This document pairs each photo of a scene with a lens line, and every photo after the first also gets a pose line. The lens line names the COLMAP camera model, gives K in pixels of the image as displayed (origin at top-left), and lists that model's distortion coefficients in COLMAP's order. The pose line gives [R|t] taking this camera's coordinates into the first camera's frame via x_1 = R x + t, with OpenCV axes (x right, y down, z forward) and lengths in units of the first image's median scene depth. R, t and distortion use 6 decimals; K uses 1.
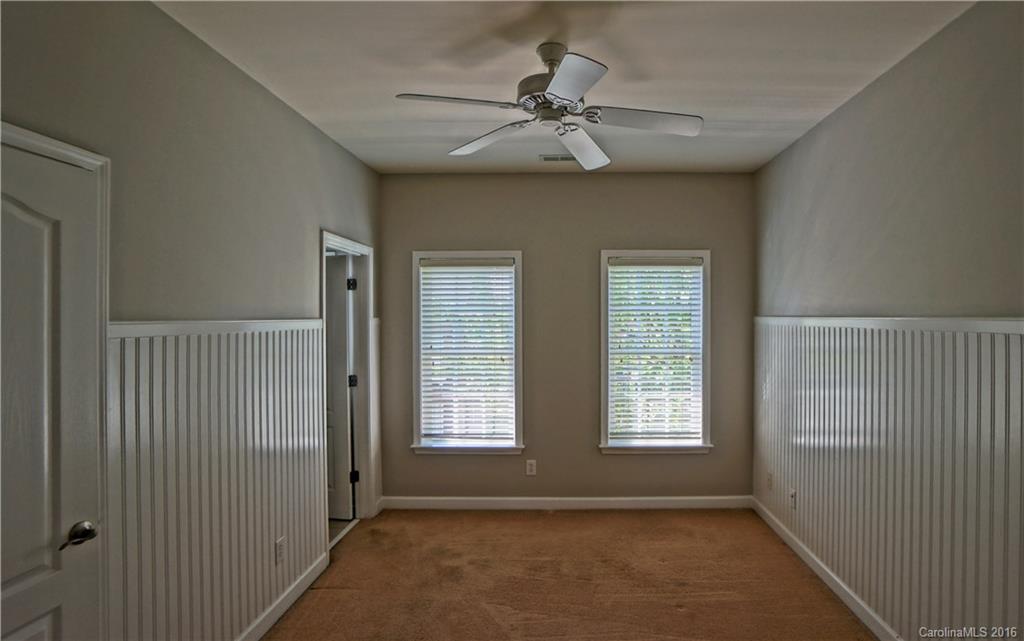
lens RADIAL K [[532.2, 0, 512.0], [0, 532.2, 320.5], [0, 0, 1]] dist [0.026345, -0.000022]
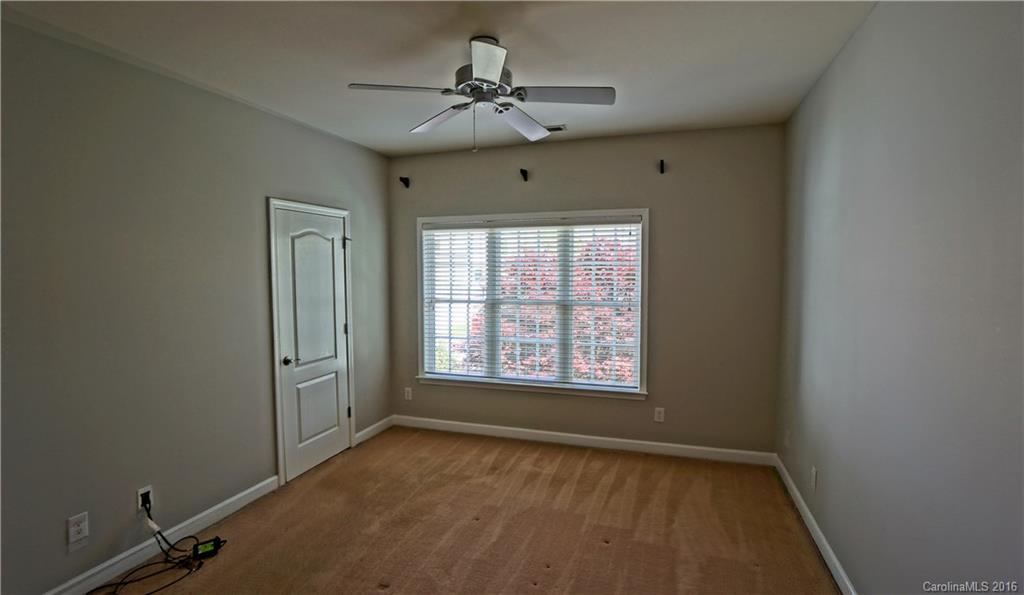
lens RADIAL K [[486.0, 0, 512.7], [0, 486.0, 285.7], [0, 0, 1]] dist [0.043068, 0.000102]
pose [[0.954799, 0.009671, -0.297096, 0.355191], [-0.002875, 0.999724, 0.023306, -0.001305], [0.297239, -0.021398, 0.954563, -0.001857]]
